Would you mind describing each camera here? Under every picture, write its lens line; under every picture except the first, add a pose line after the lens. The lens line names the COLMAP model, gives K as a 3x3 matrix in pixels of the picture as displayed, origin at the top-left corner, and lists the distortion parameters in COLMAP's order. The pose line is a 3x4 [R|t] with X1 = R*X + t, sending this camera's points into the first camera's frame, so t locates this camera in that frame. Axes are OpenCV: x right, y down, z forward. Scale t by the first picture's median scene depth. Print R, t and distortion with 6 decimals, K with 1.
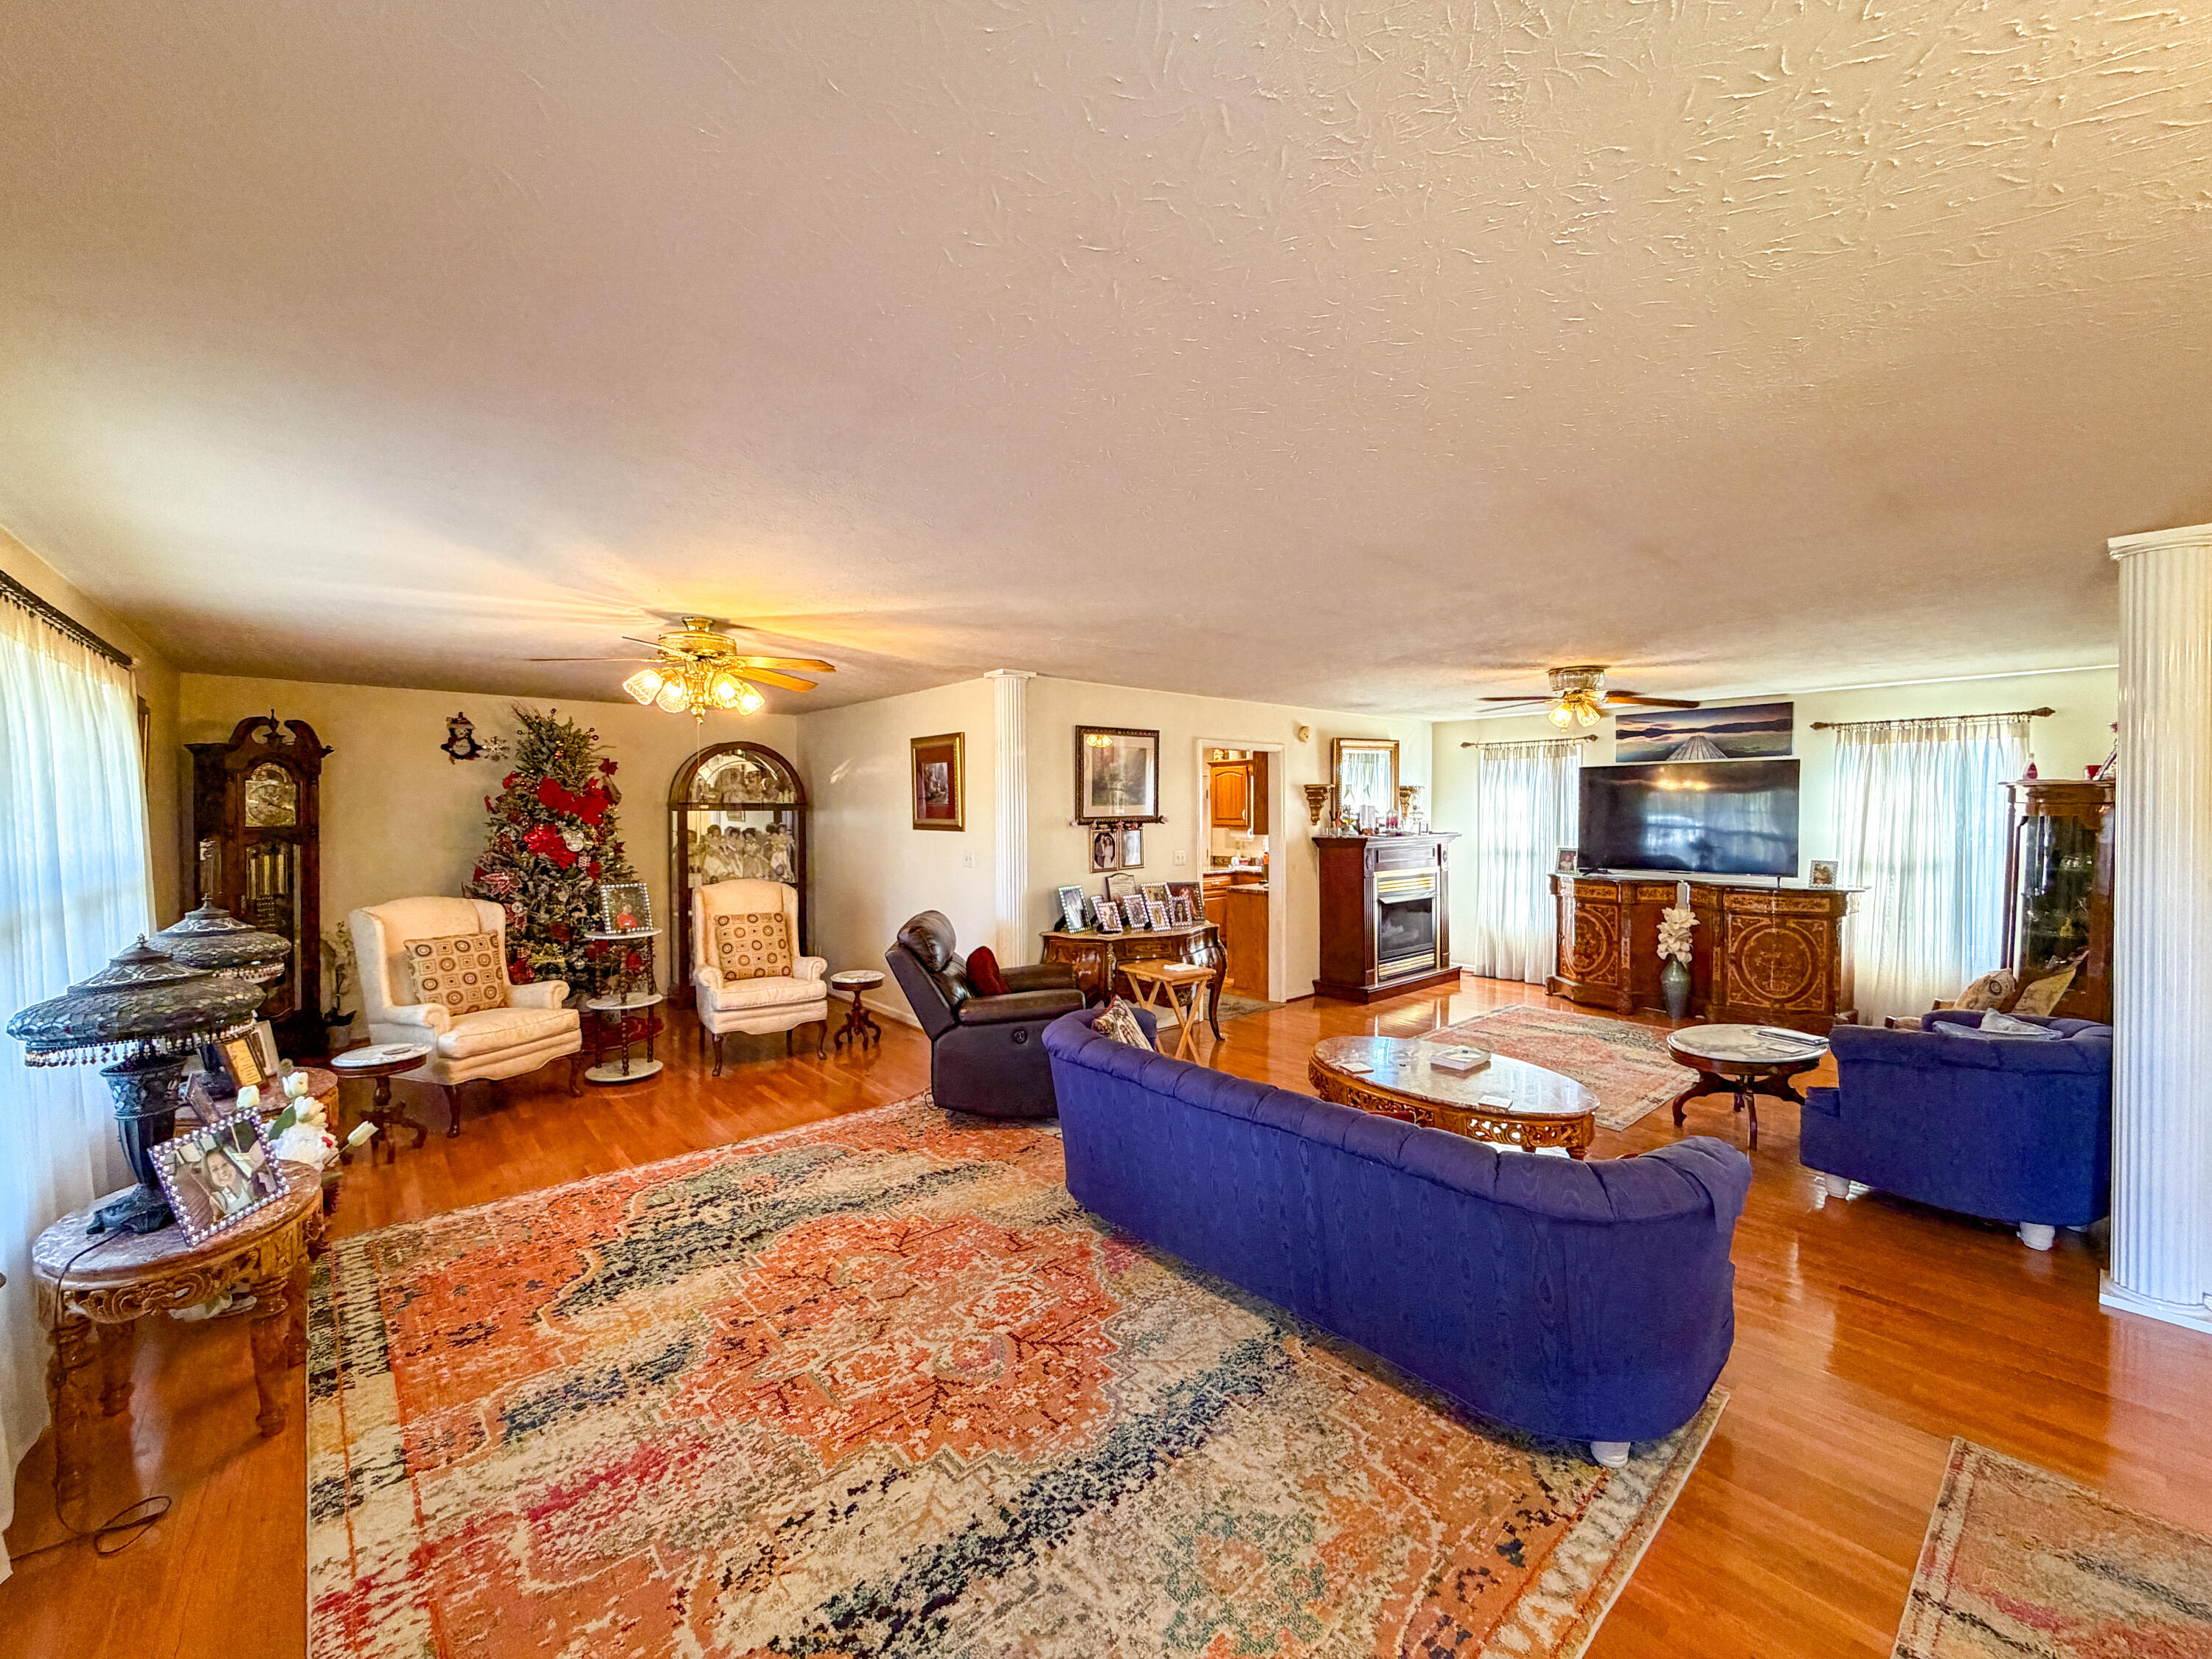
lens RADIAL K [[882.1, 0, 1100.6], [0, 882.1, 826.1], [0, 0, 1]] dist [-0.000867, 0.000387]
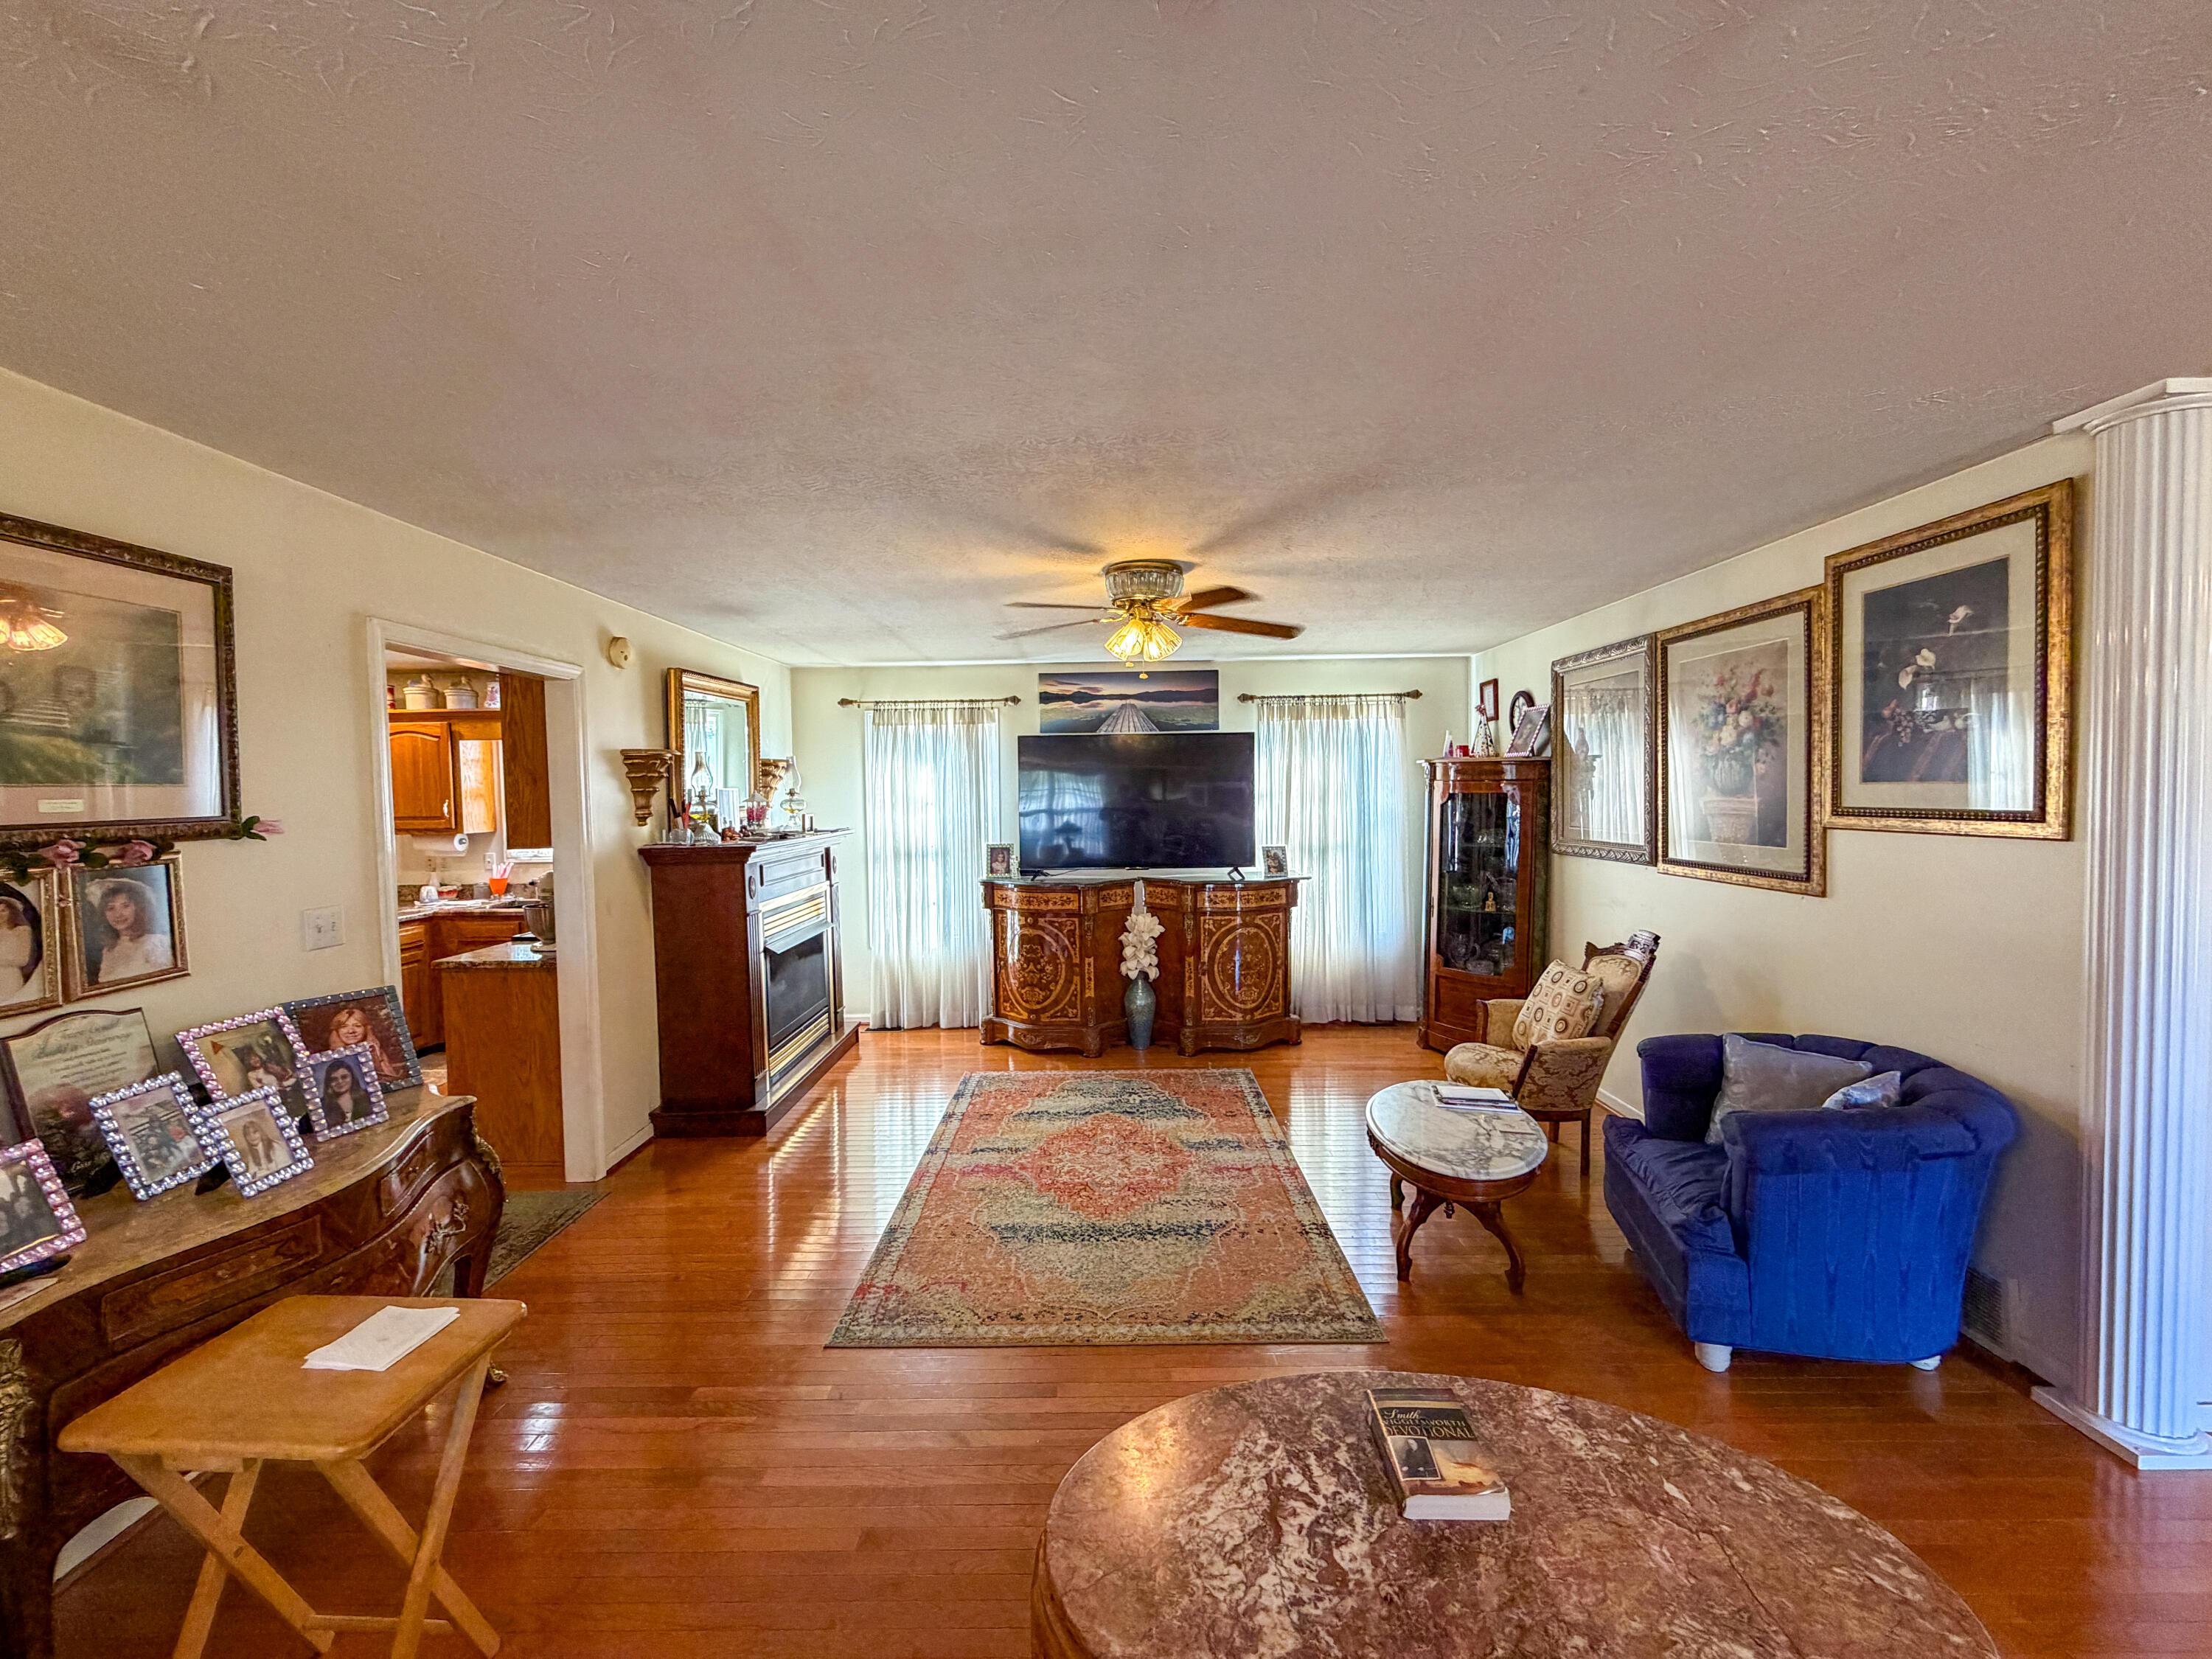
lens RADIAL K [[882.1, 0, 1100.6], [0, 882.1, 826.1], [0, 0, 1]] dist [-0.000867, 0.000387]
pose [[0.661768, -0.036372, 0.748826, 0.031448], [0.027251, 0.999329, 0.024458, -0.008257], [-0.749213, 0.004221, 0.662316, 0.548400]]
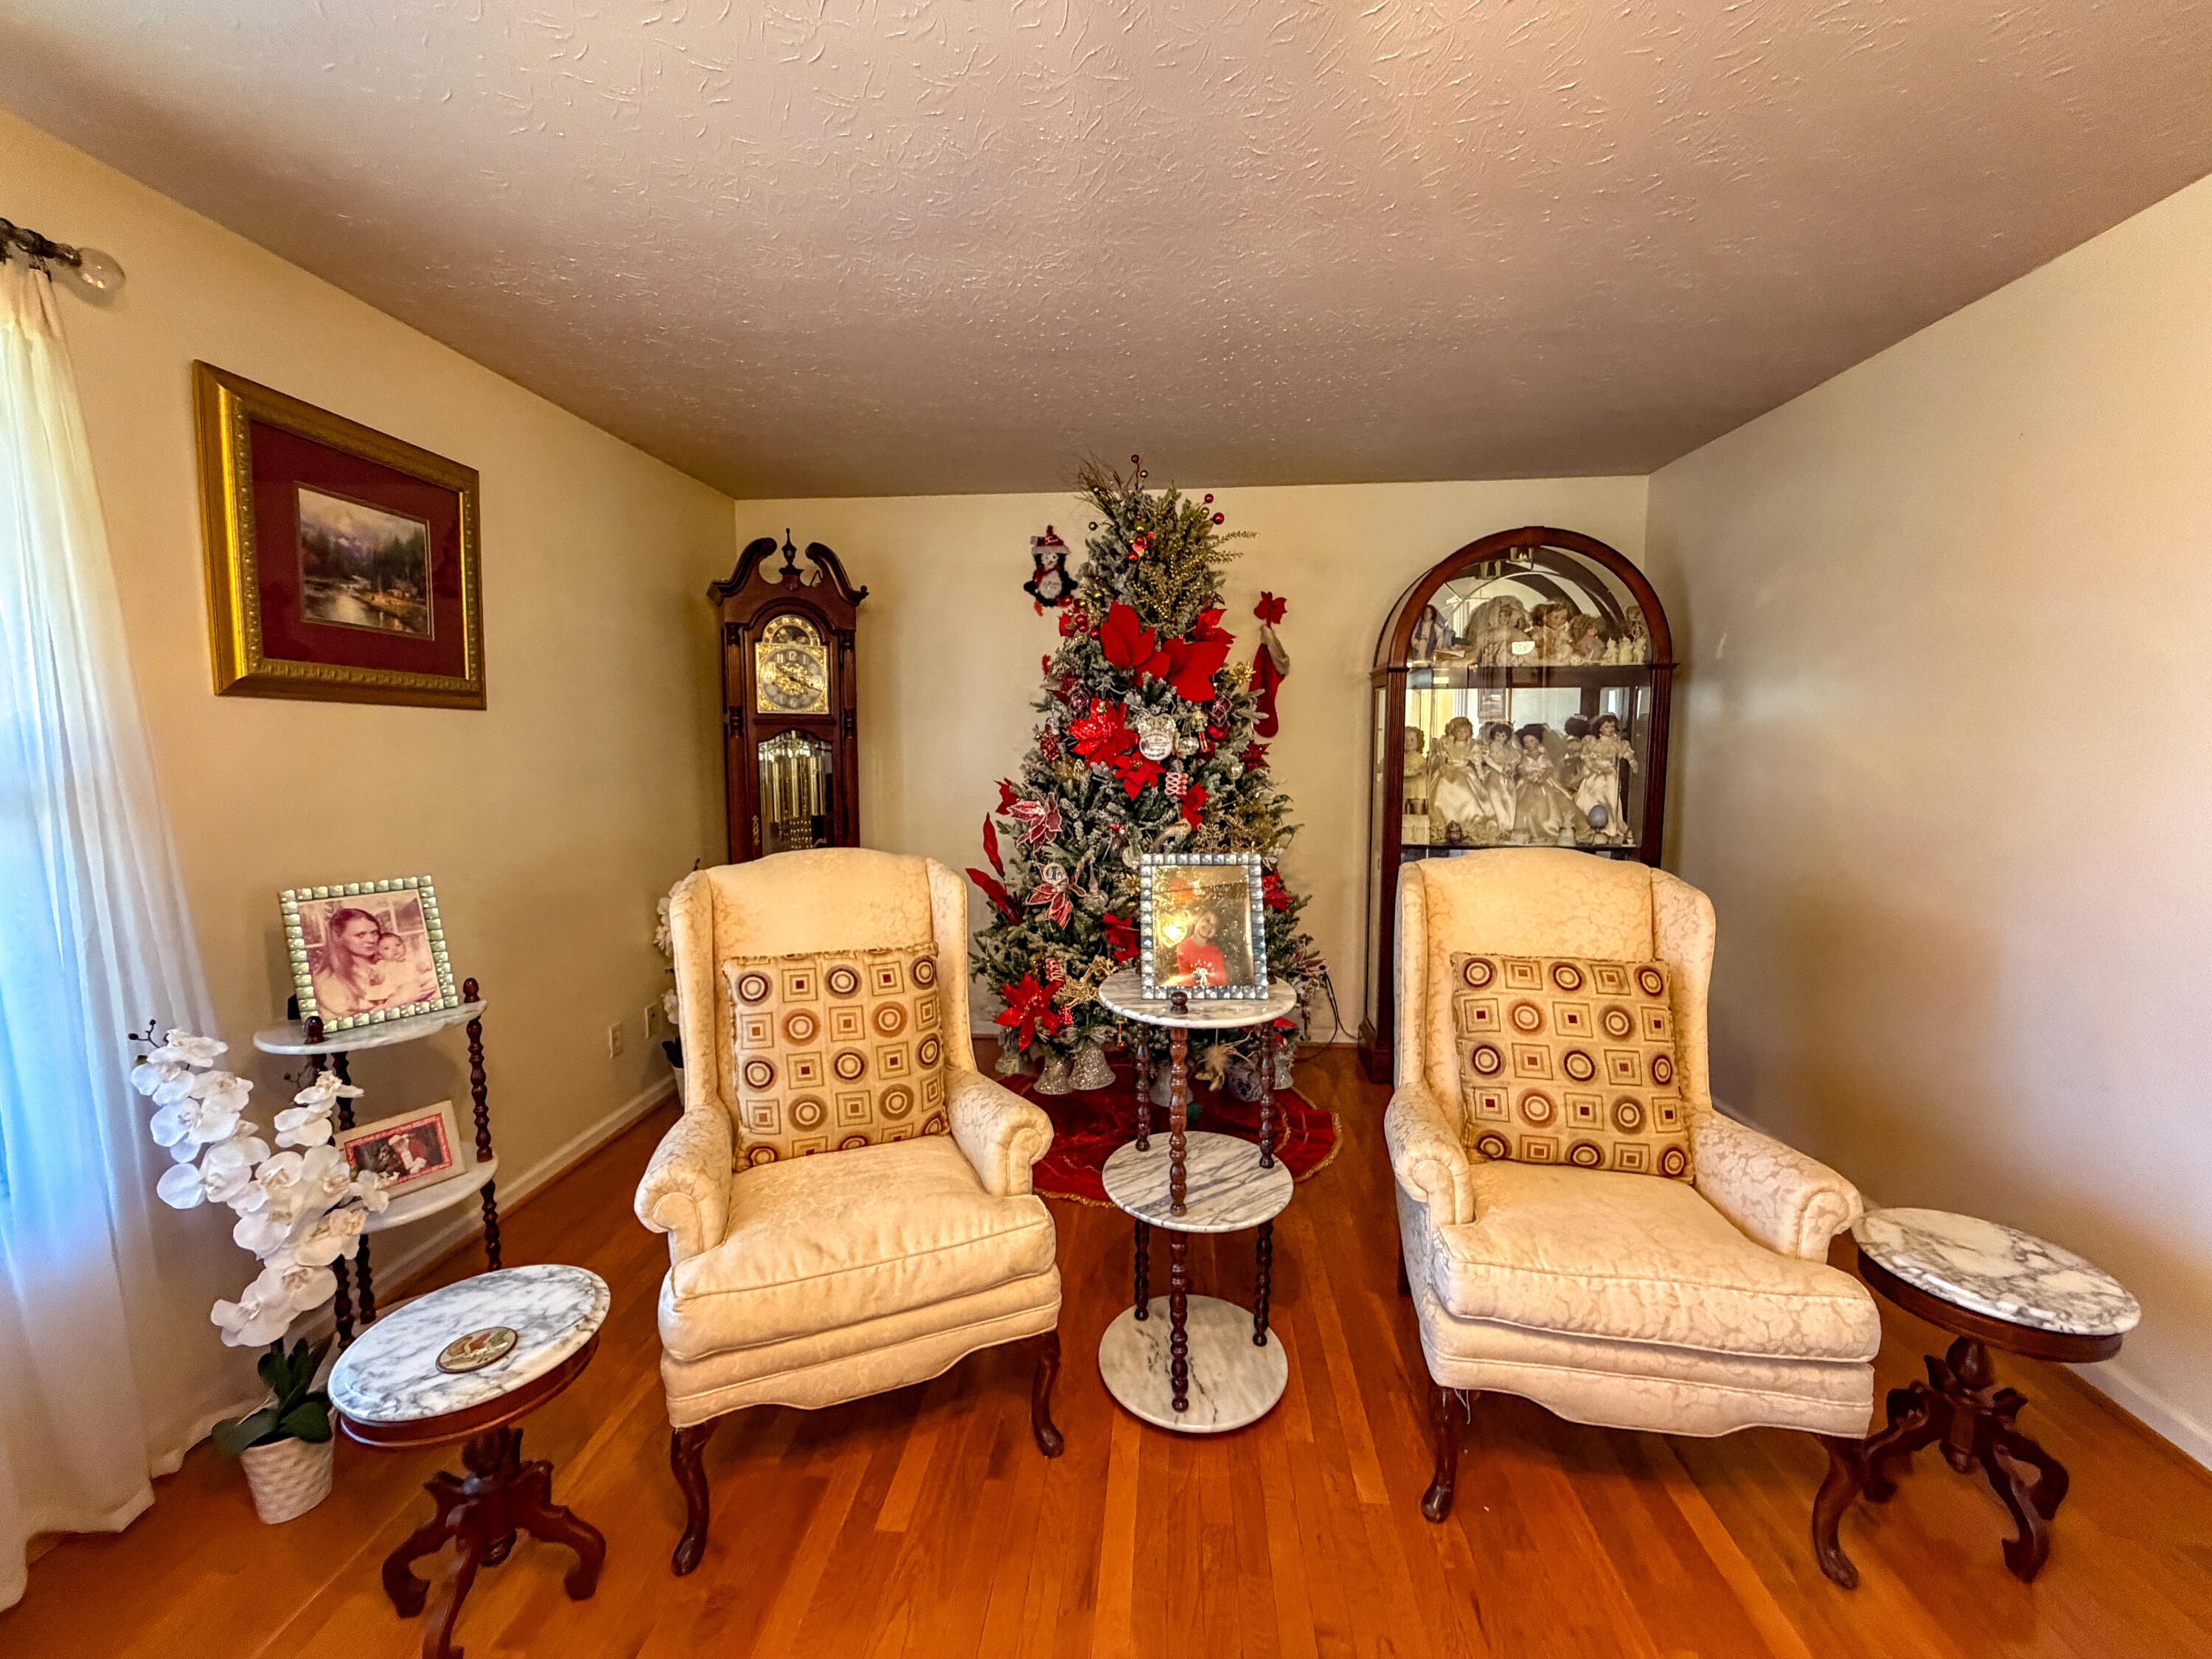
lens RADIAL K [[890.5, 0, 1106.0], [0, 890.5, 829.5], [0, 0, 1]] dist [-0.000456, 0.000058]
pose [[0.708027, 0.070466, -0.702661, -0.280625], [-0.008926, 0.995823, 0.090871, 0.022009], [0.706129, -0.058068, 0.705698, 0.634549]]
